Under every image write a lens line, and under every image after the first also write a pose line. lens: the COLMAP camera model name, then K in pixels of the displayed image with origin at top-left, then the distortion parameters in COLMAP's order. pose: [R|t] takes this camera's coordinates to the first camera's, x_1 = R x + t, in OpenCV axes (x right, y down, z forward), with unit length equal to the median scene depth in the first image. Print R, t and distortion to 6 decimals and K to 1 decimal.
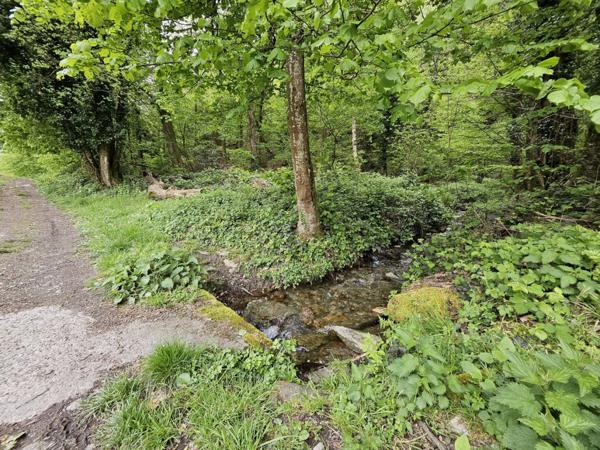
lens RADIAL K [[234.1, 0, 300.0], [0, 234.1, 225.0], [0, 0, 1]] dist [0.000770, 0.000135]
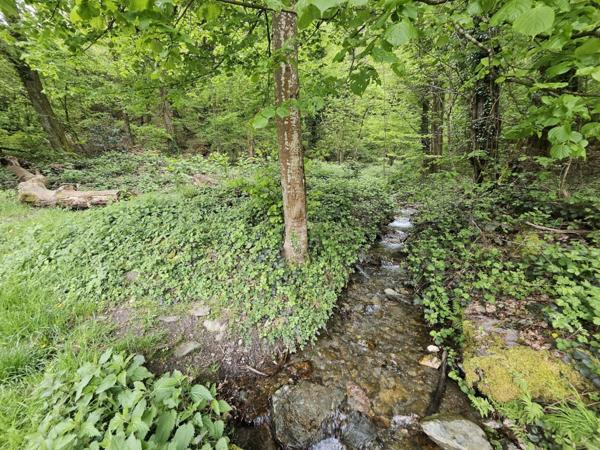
lens RADIAL K [[234.1, 0, 300.0], [0, 234.1, 225.0], [0, 0, 1]] dist [0.000770, 0.000135]
pose [[0.950606, -0.082007, 0.299370, -0.137130], [0.057017, 0.994191, 0.091291, -0.101719], [-0.305118, -0.069713, 0.949760, 0.164578]]
